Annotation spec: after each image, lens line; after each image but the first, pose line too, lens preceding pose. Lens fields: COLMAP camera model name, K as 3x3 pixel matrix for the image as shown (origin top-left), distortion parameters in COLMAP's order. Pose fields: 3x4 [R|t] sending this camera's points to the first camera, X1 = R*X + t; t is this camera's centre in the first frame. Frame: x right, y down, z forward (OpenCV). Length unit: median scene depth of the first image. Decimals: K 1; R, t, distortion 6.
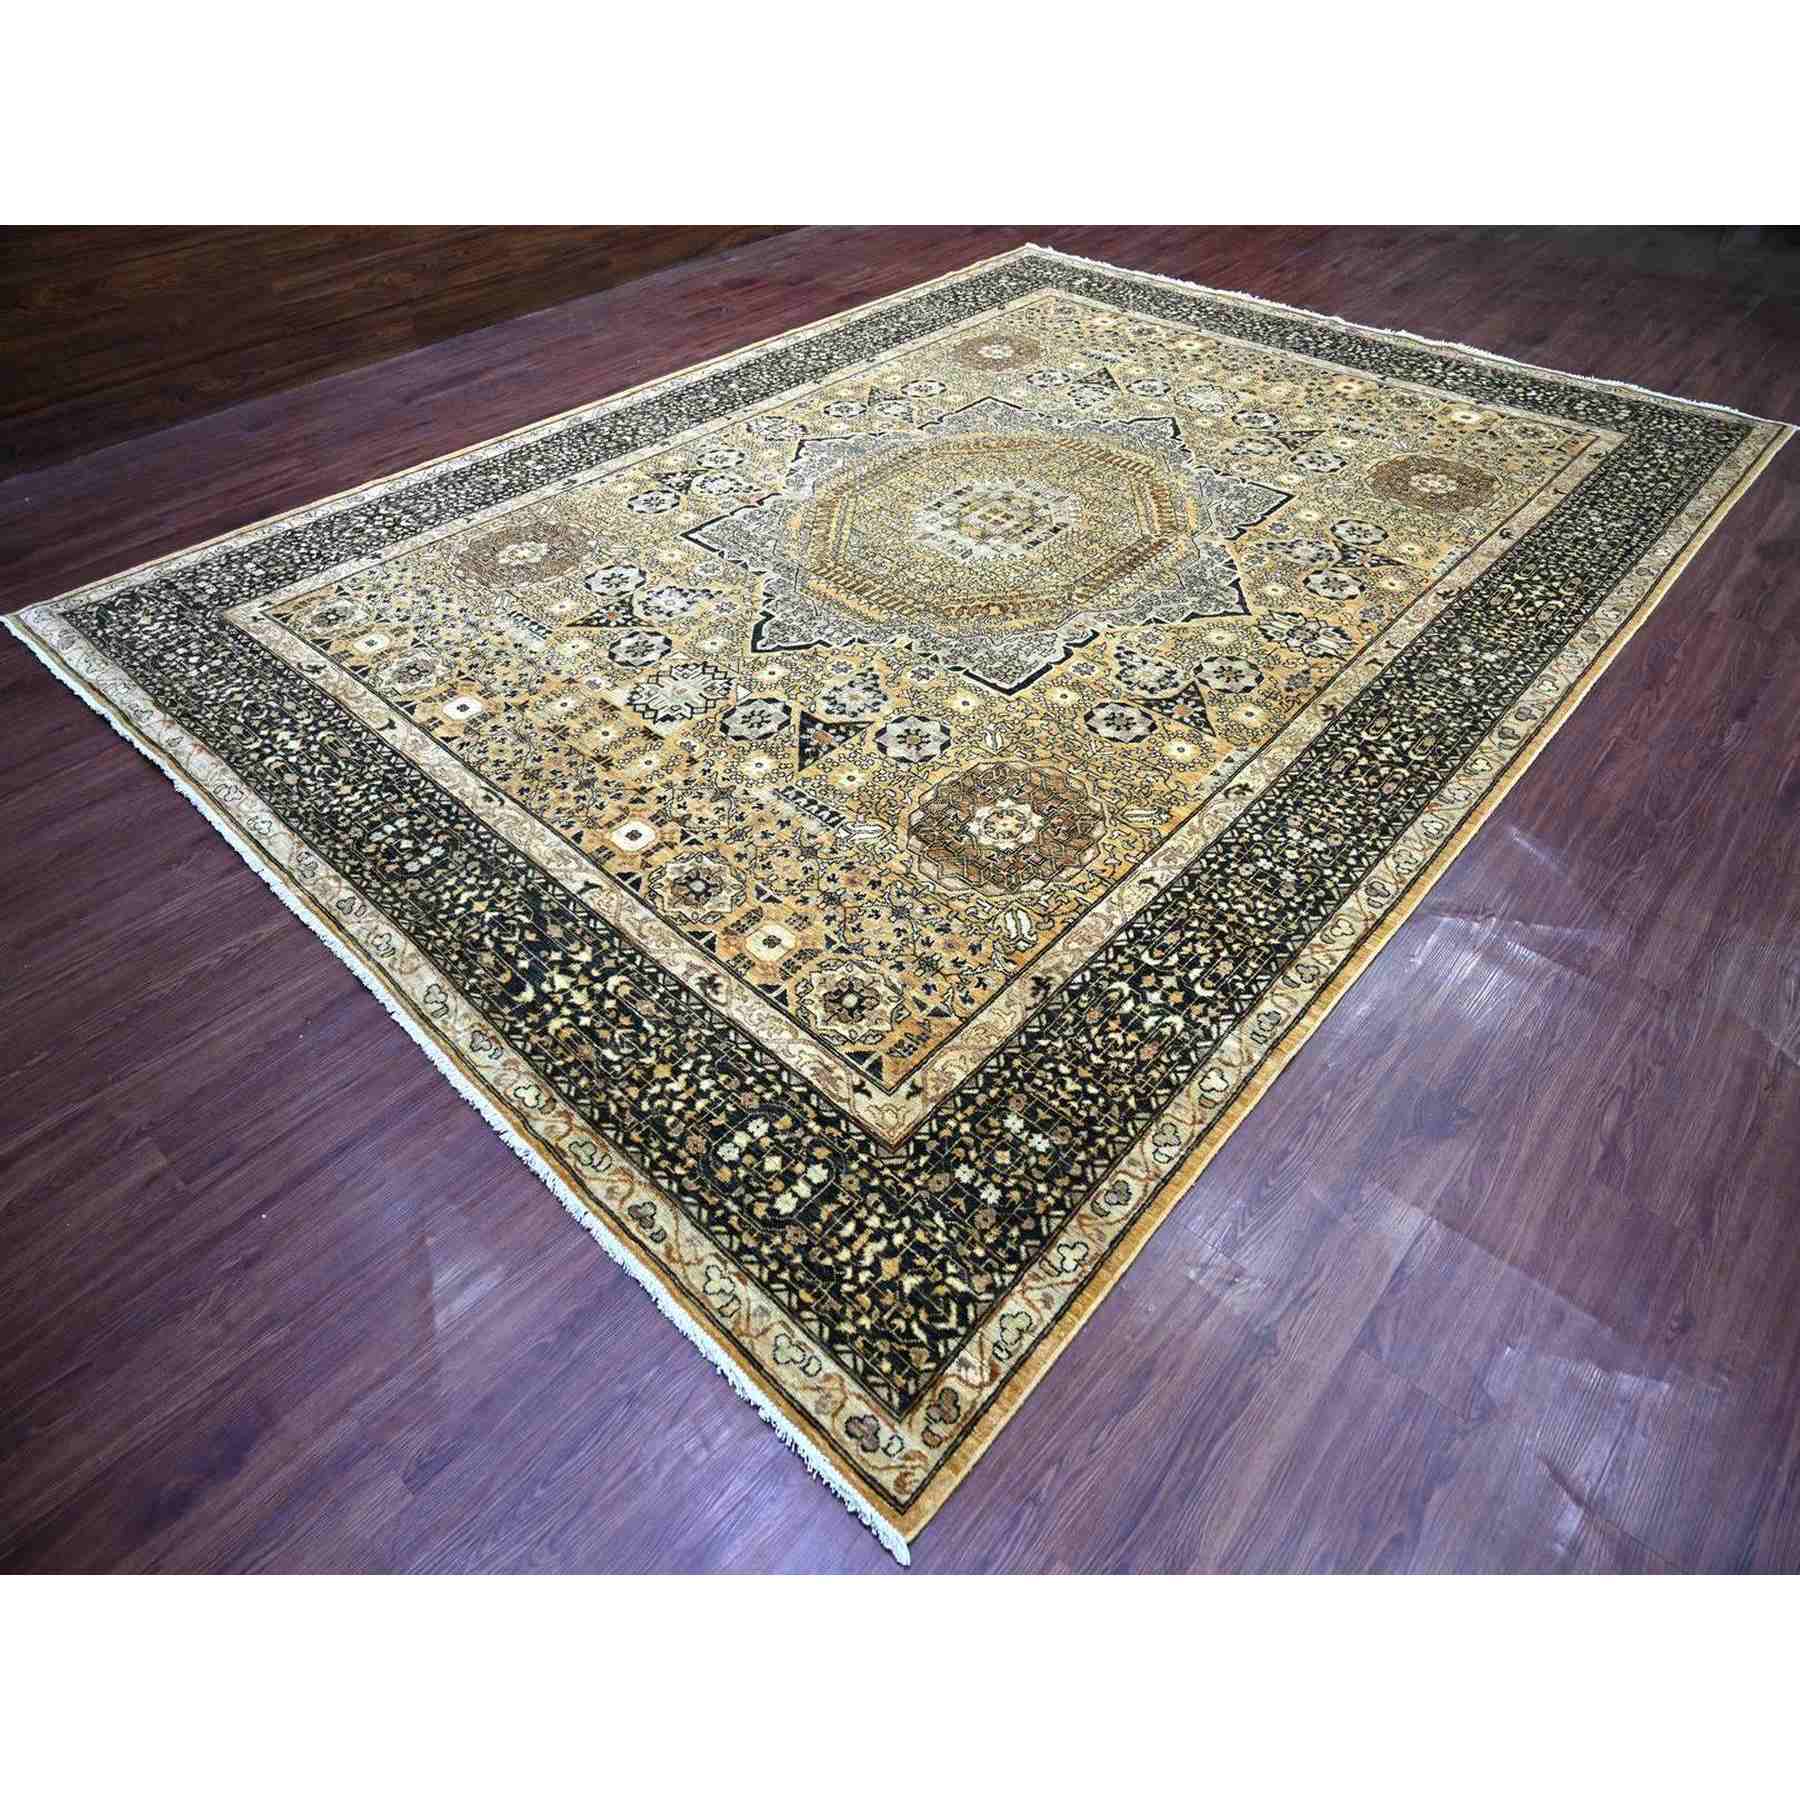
lens RADIAL K [[1001.9, 0, 900.0], [0, 1001.9, 900.0], [0, 0, 1]] dist [-0.007297, 0.000948]
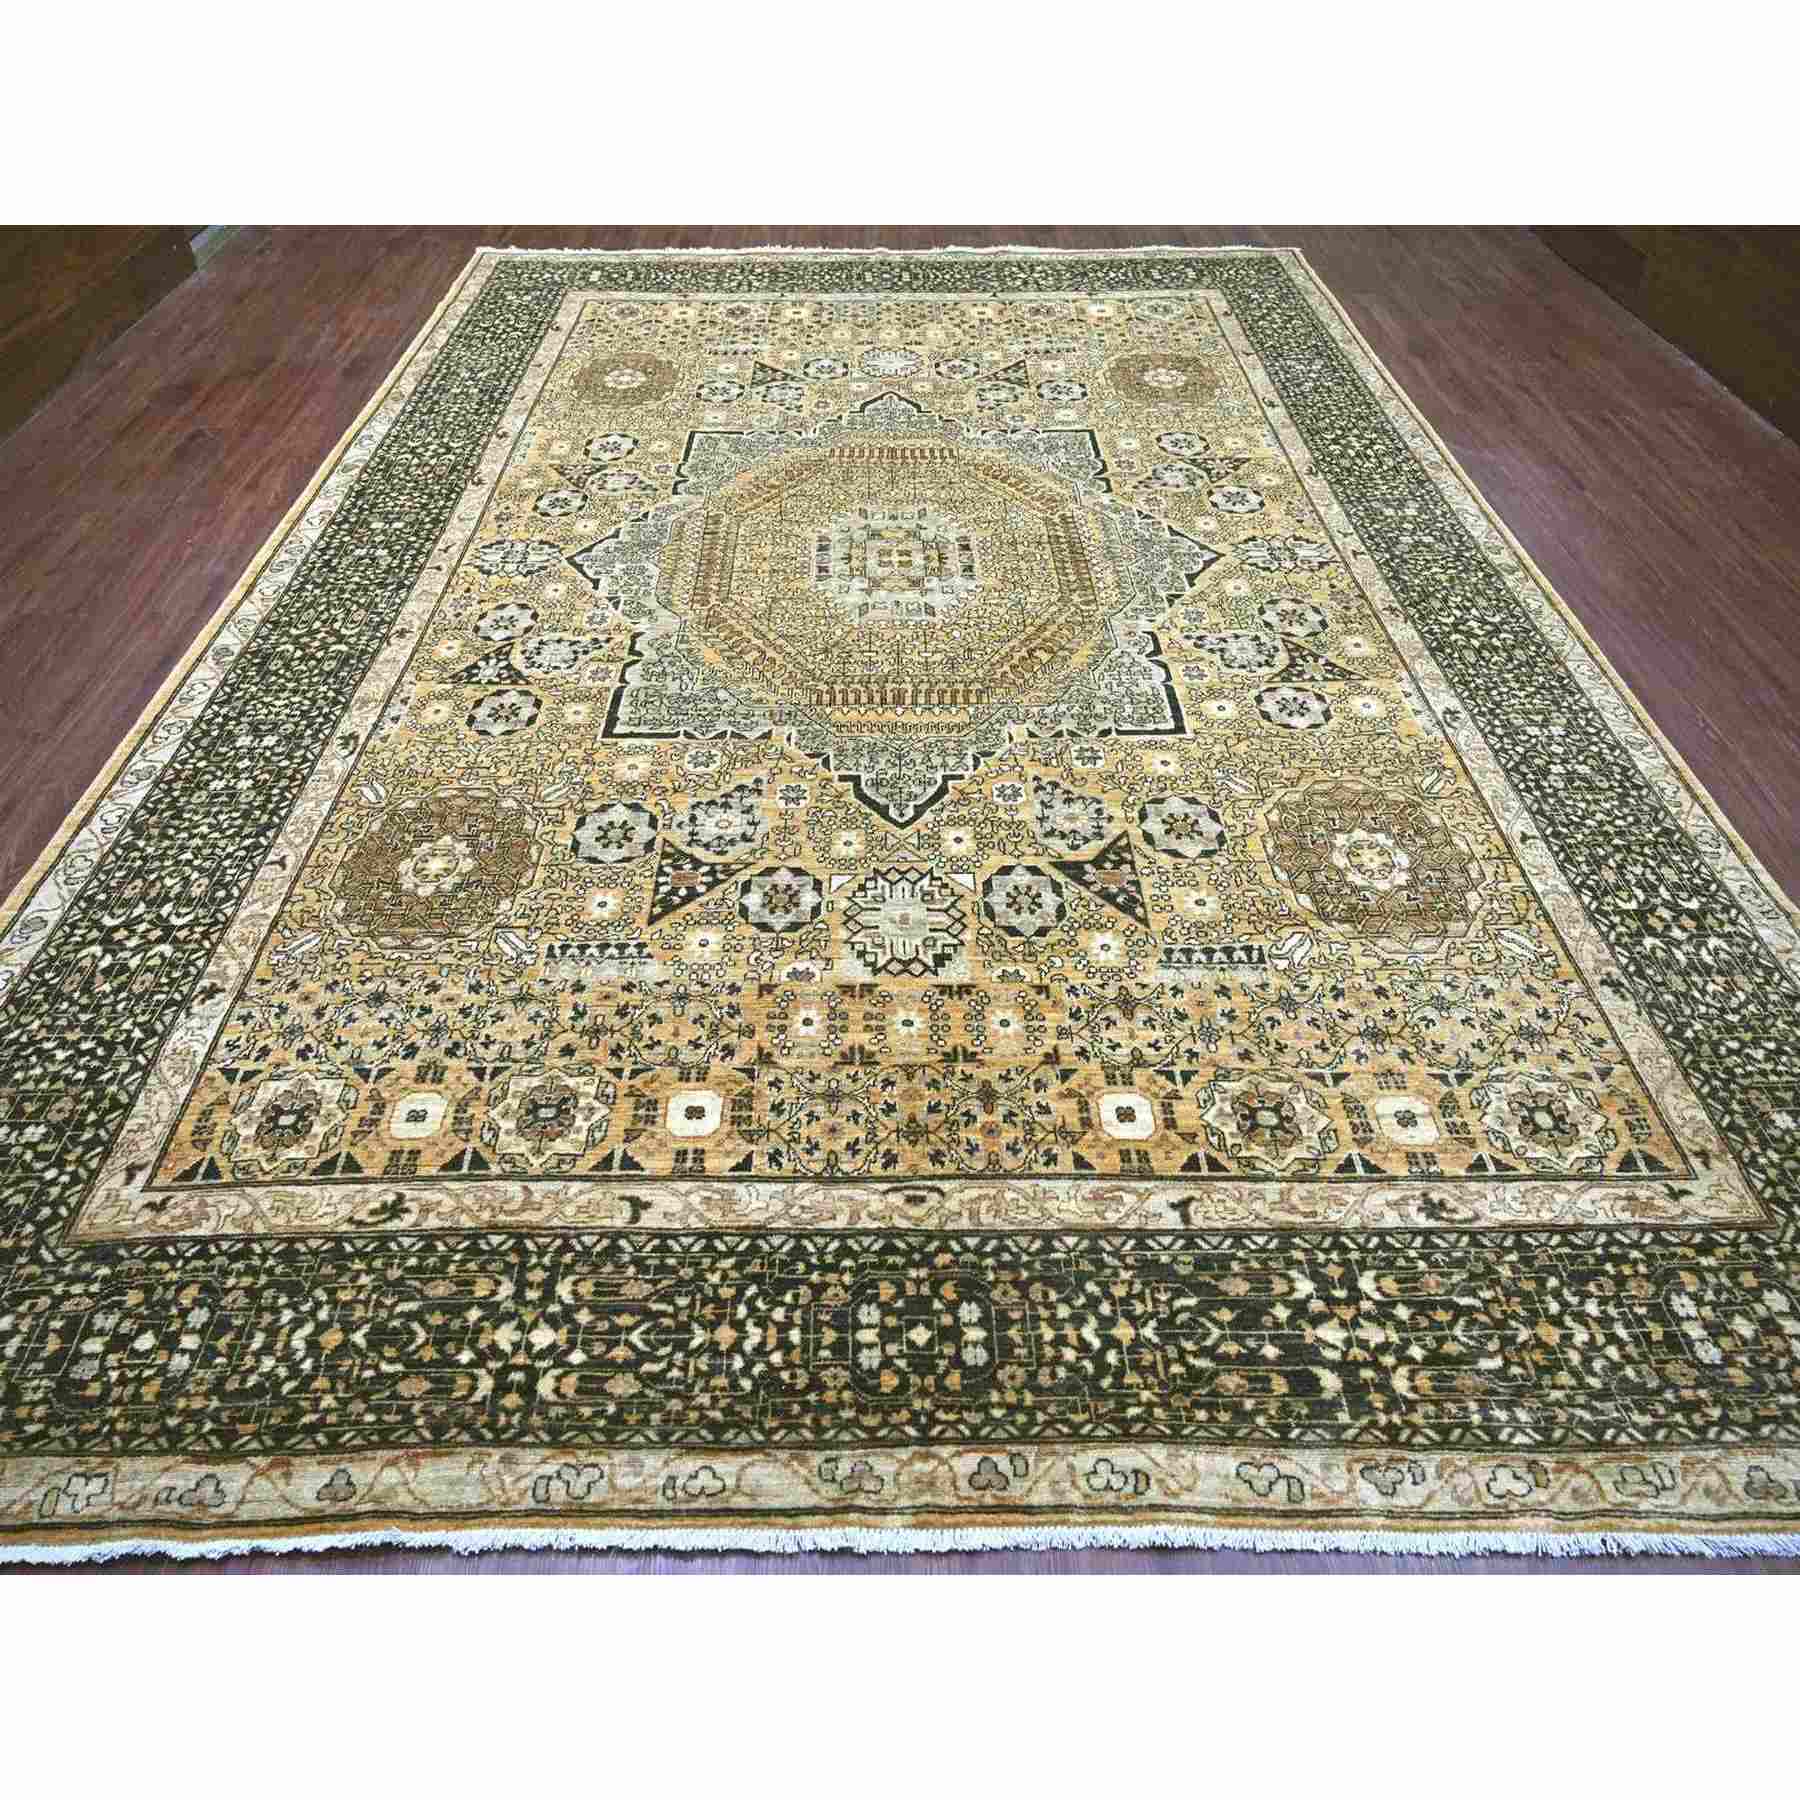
lens RADIAL K [[1001.9, 0, 900.0], [0, 1001.9, 900.0], [0, 0, 1]] dist [-0.007297, 0.000948]
pose [[0.744405, -0.506829, 0.434726, -0.516658], [0.487981, 0.857324, 0.163921, -0.330968], [-0.455781, 0.090114, 0.885519, 0.325143]]
